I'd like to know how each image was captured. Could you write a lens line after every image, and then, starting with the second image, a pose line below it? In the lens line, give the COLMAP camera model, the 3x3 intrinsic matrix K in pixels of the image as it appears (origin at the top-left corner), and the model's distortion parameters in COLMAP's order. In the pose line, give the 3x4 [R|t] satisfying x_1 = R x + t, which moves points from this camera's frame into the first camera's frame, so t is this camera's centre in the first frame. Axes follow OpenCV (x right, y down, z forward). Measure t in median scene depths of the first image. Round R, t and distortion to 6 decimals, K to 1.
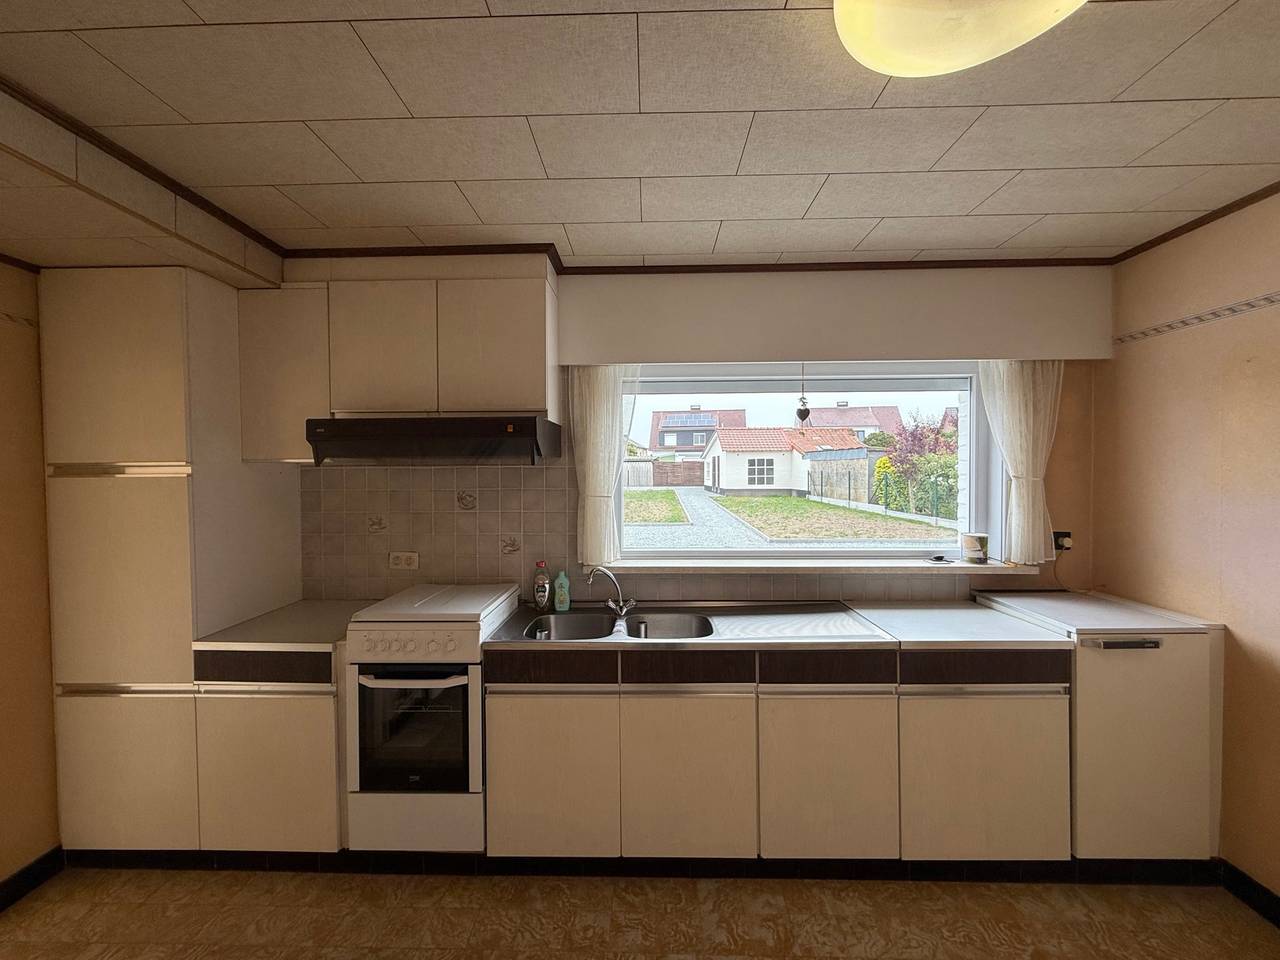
lens RADIAL K [[508.8, 0, 635.6], [0, 508.8, 480.1], [0, 0, 1]] dist [-0.000202, 0.000230]
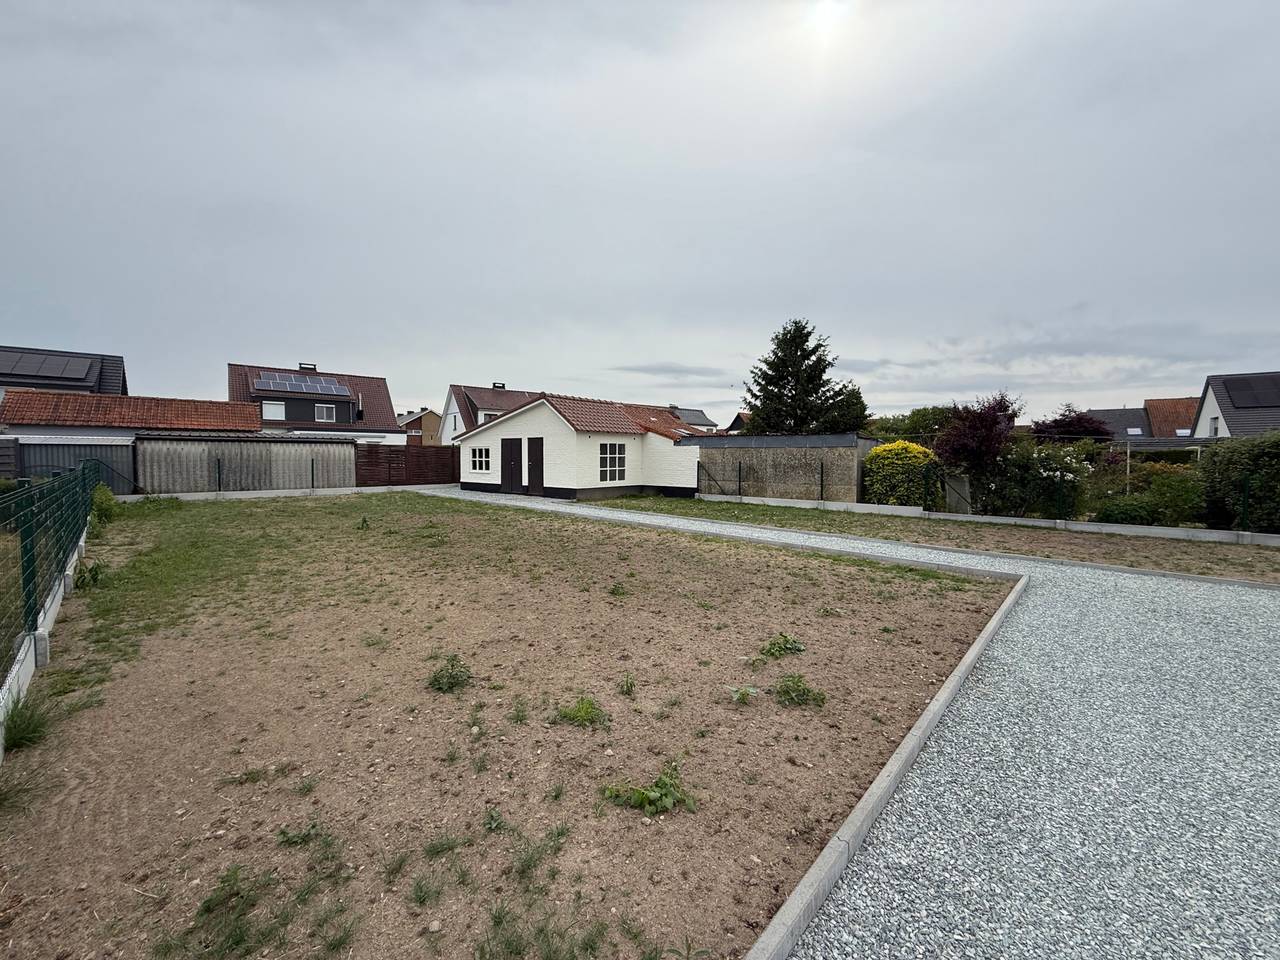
lens RADIAL K [[502.9, 0, 640.0], [0, 502.9, 480.0], [0, 0, 1]] dist [-0.000462, 0.000001]
pose [[0.661218, -0.029049, 0.749631, -2.618750], [0.009891, 0.999501, 0.030007, -0.129851], [-0.750129, -0.012427, 0.661175, 5.366059]]
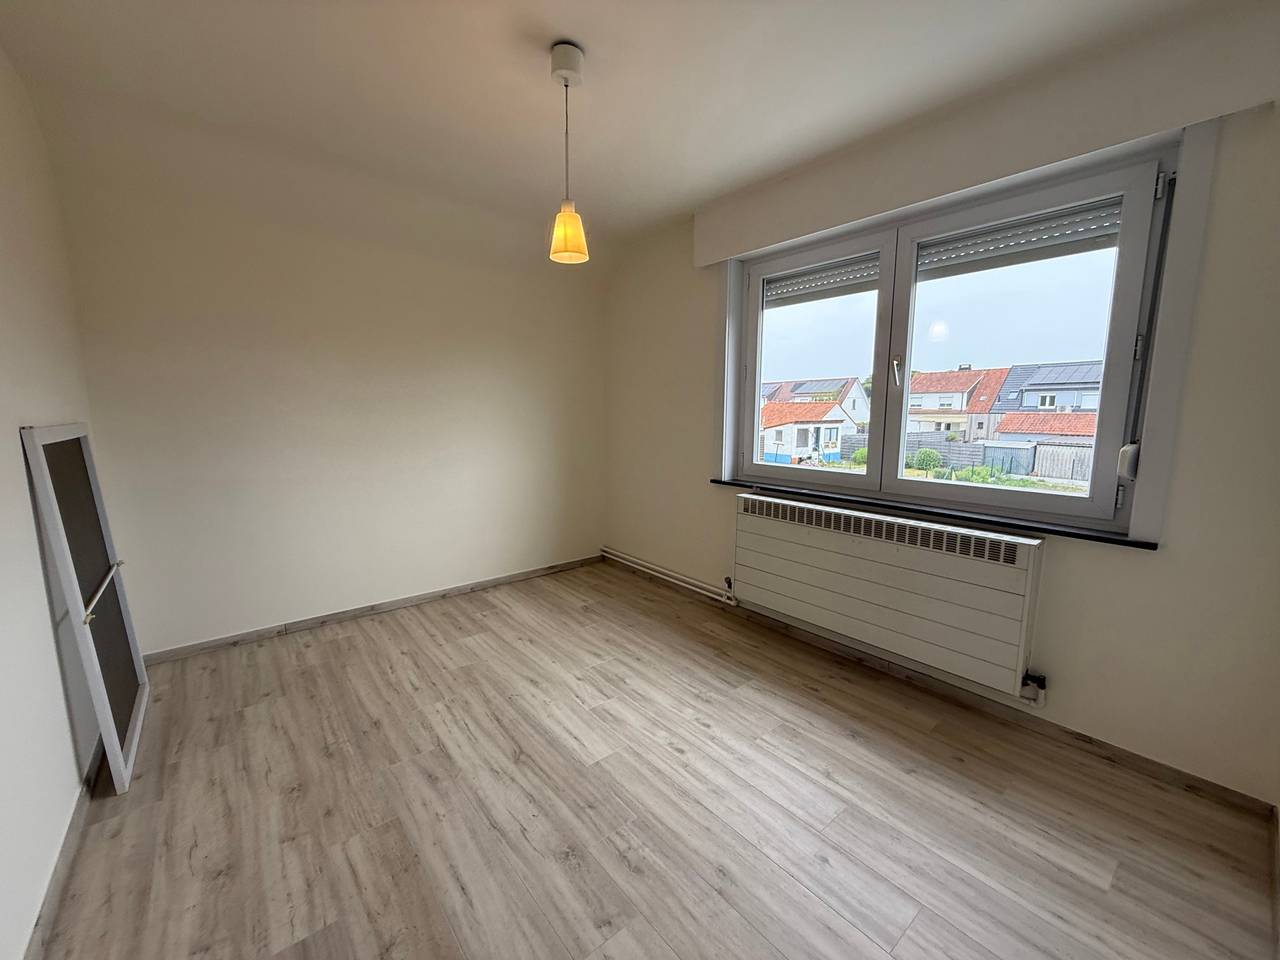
lens RADIAL K [[508.8, 0, 635.6], [0, 508.8, 480.1], [0, 0, 1]] dist [-0.000202, 0.000230]
pose [[0.655502, 0.110866, -0.747011, 0.760080], [-0.021805, 0.991532, 0.128022, -1.015890], [0.754878, -0.067630, 0.652369, -0.036124]]
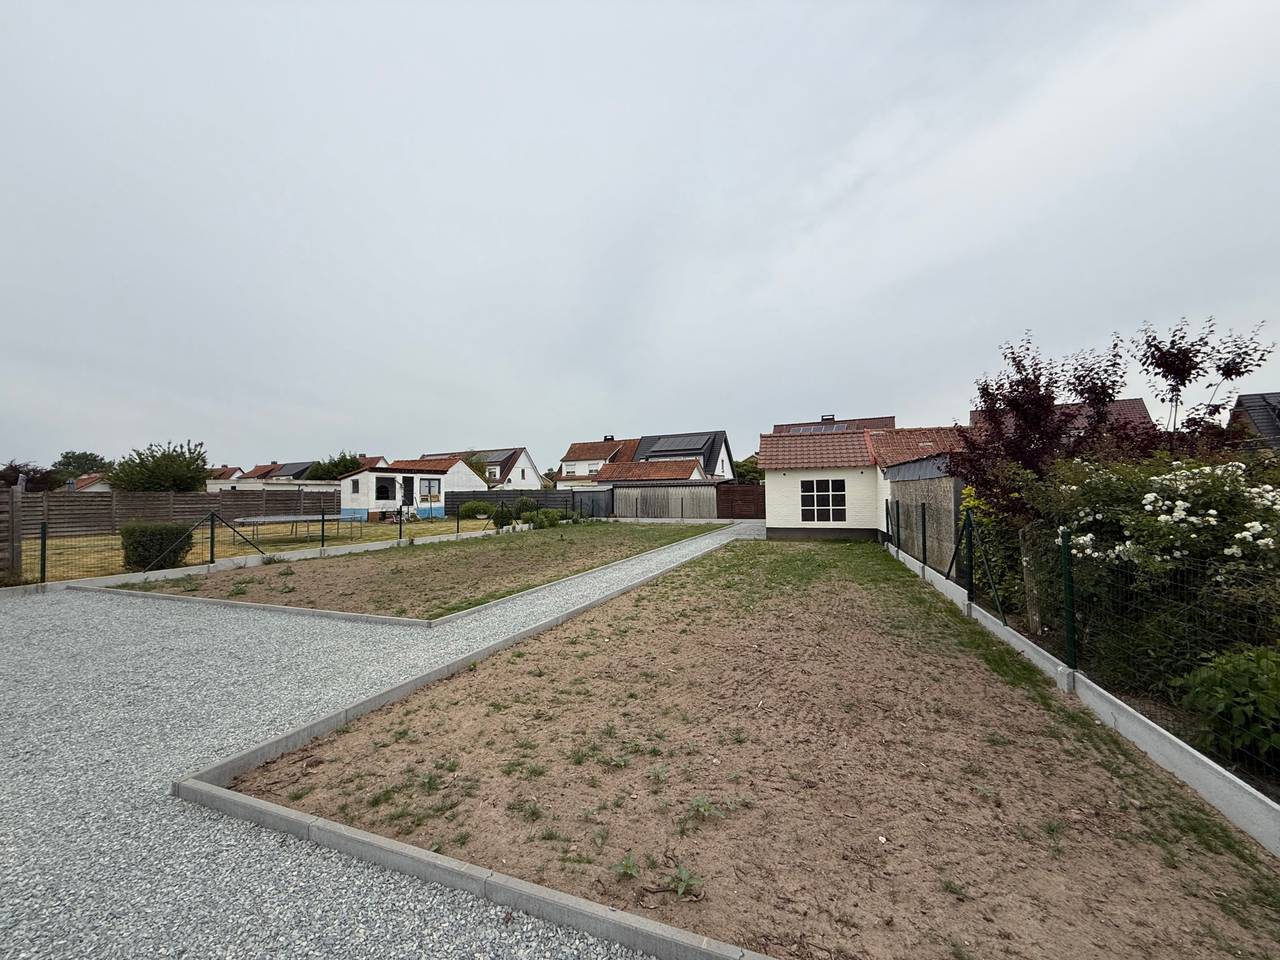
lens RADIAL K [[508.8, 0, 635.6], [0, 508.8, 480.1], [0, 0, 1]] dist [-0.000202, 0.000230]
pose [[0.943481, -0.016145, -0.331034, 2.470939], [0.000633, 0.998899, -0.046912, -0.129772], [0.331427, 0.044051, 0.942452, 3.464838]]
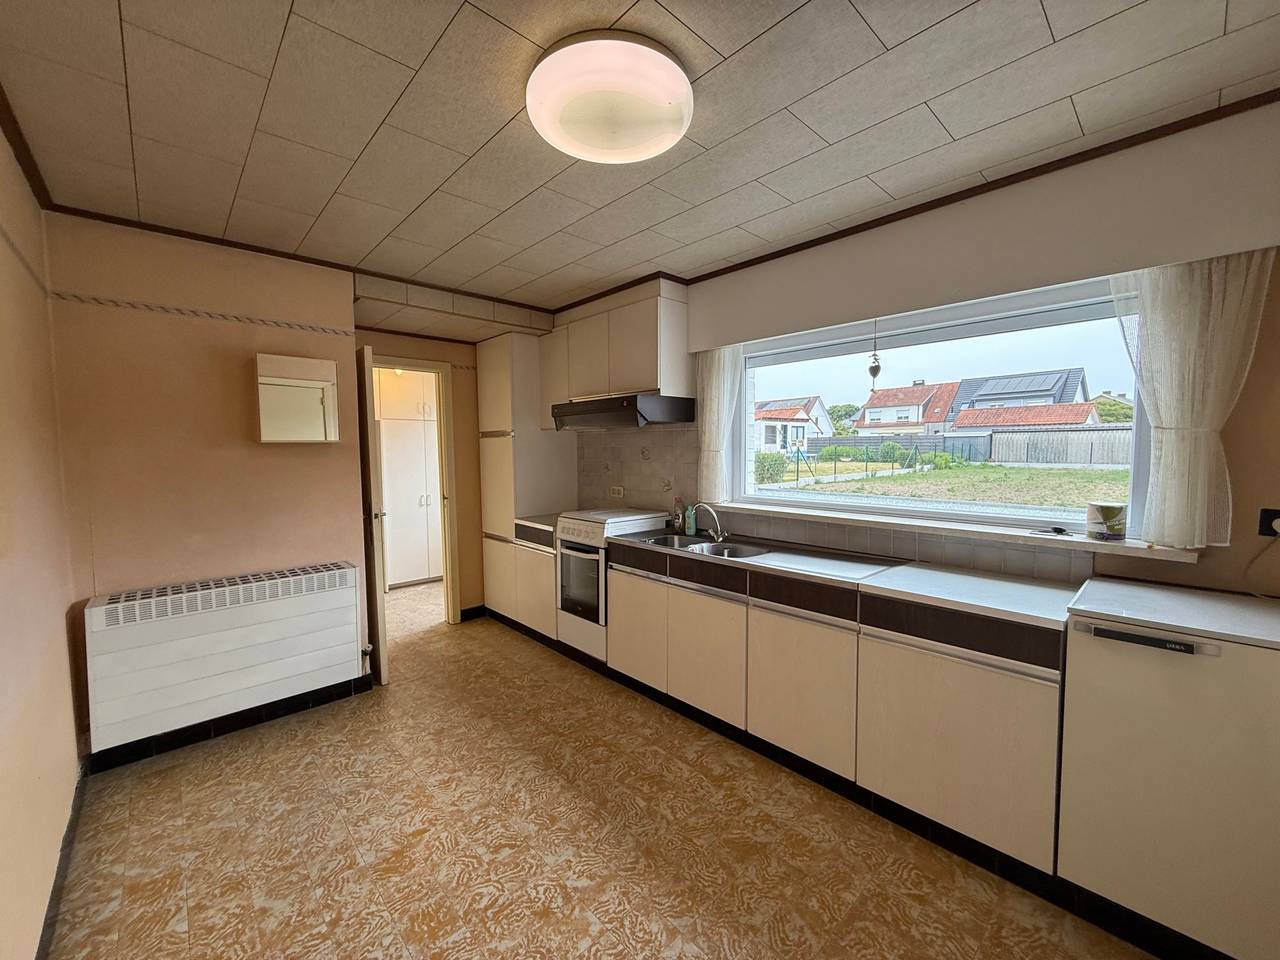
lens RADIAL K [[508.8, 0, 635.6], [0, 508.8, 480.1], [0, 0, 1]] dist [-0.000202, 0.000230]
pose [[0.702059, 0.047793, -0.710513, 0.696774], [-0.011672, 0.998384, 0.055623, 0.035217], [0.712023, -0.030757, 0.701482, -0.055374]]
